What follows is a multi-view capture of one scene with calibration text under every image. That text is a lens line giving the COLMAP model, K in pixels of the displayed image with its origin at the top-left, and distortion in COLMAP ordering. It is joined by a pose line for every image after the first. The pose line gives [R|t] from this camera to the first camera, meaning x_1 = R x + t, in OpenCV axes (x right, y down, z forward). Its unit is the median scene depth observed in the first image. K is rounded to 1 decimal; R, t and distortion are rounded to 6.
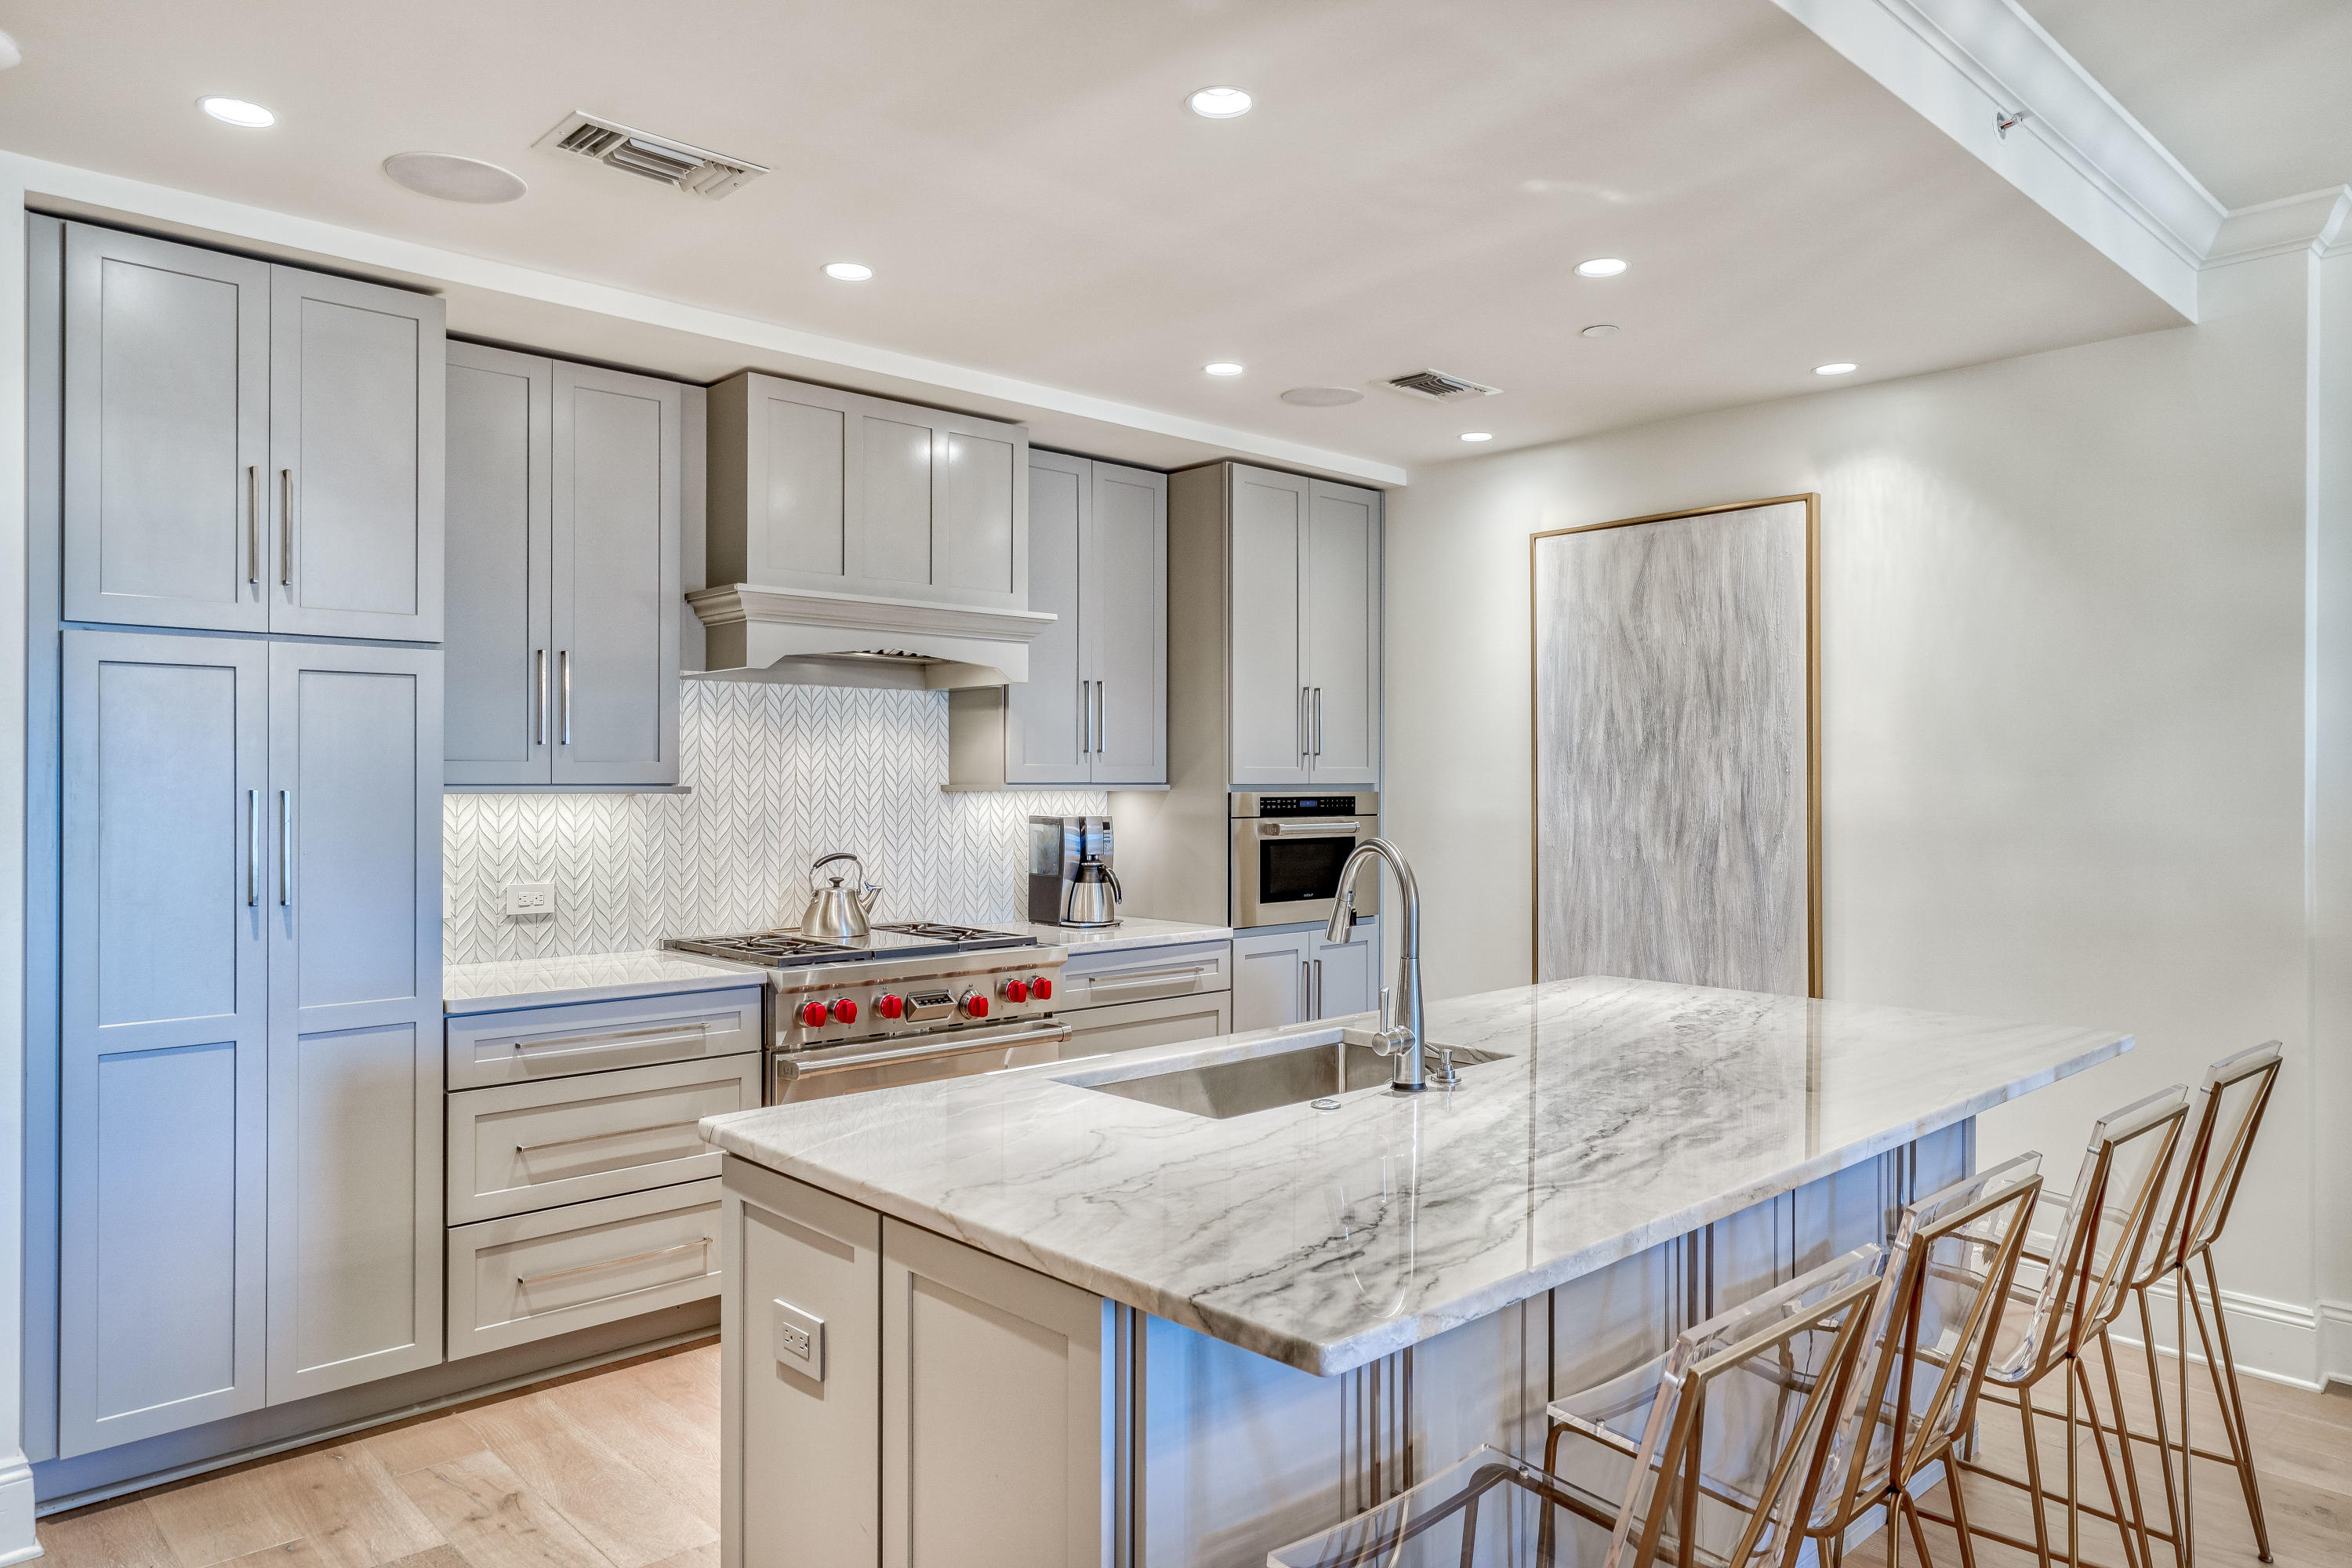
lens RADIAL K [[1503.2, 0, 1123.4], [0, 1503.2, 775.0], [0, 0, 1]] dist [0.002206, 0.029516]
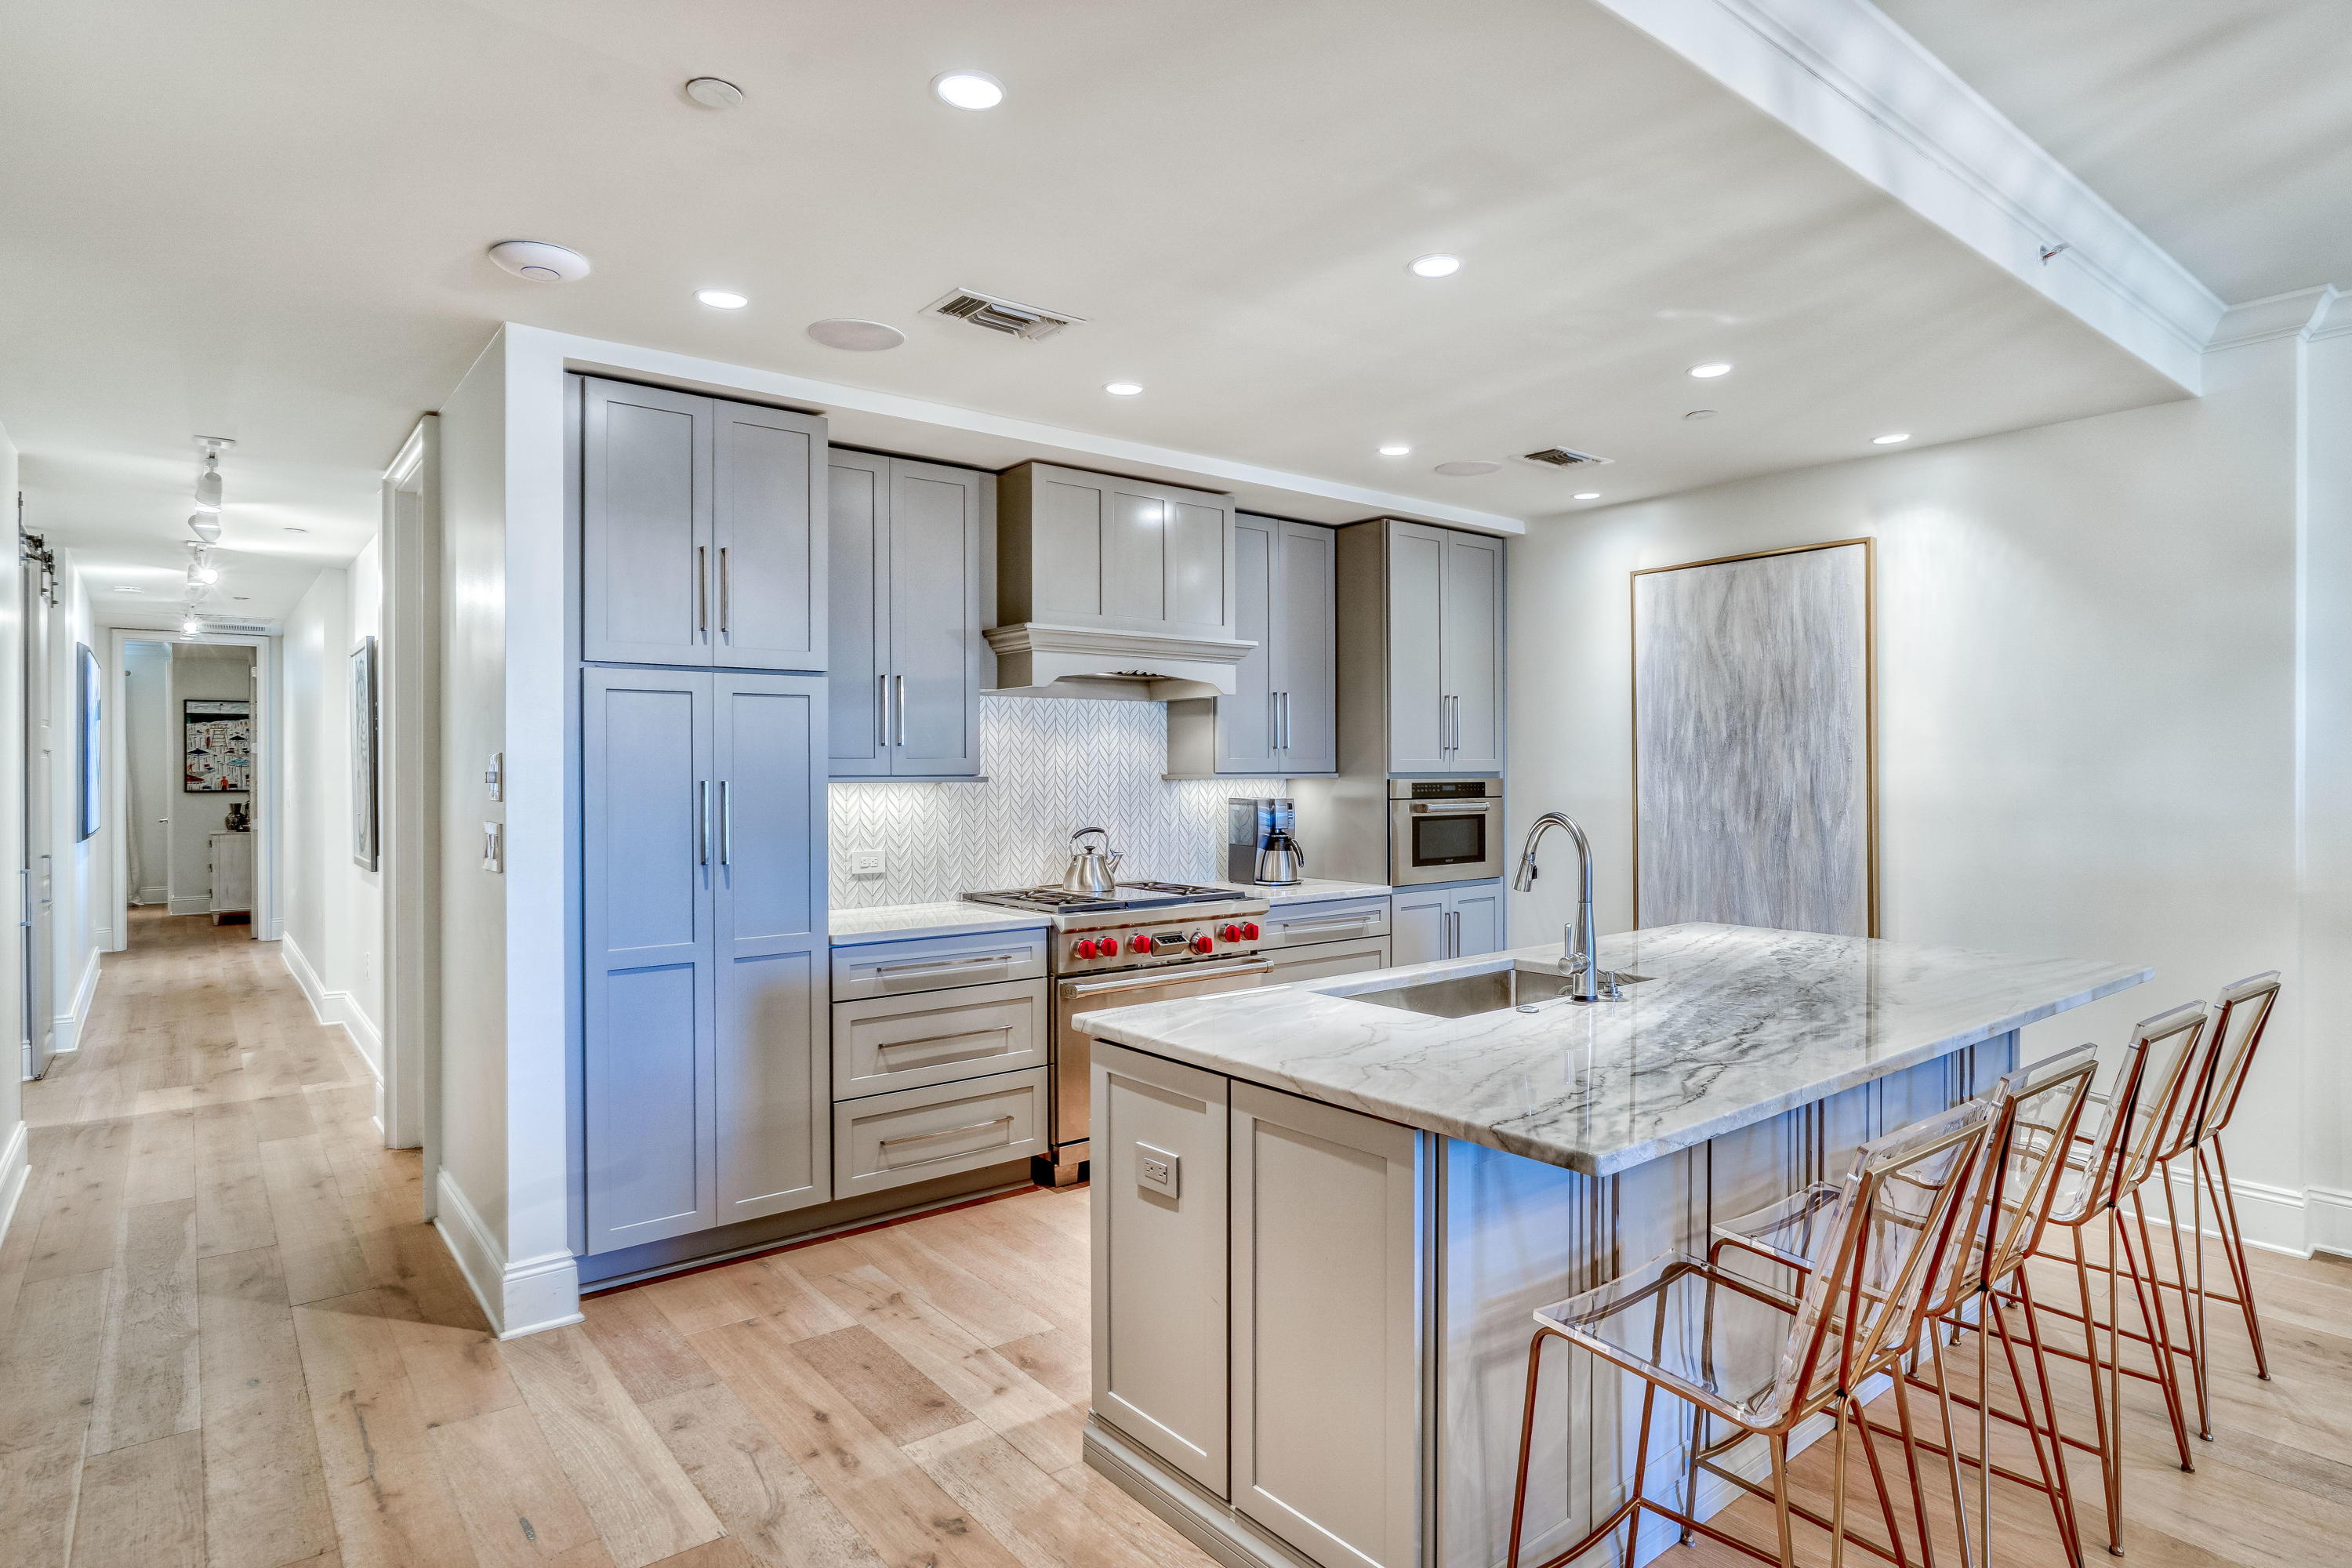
lens RADIAL K [[1241.9, 0, 1143.3], [0, 1241.9, 771.8], [0, 0, 1]] dist [-0.000912, 0.017927]
pose [[0.997111, -0.005226, -0.075783, -0.077235], [0.005573, 0.999975, 0.004374, -0.000929], [0.075758, -0.004783, 0.997115, -0.086293]]
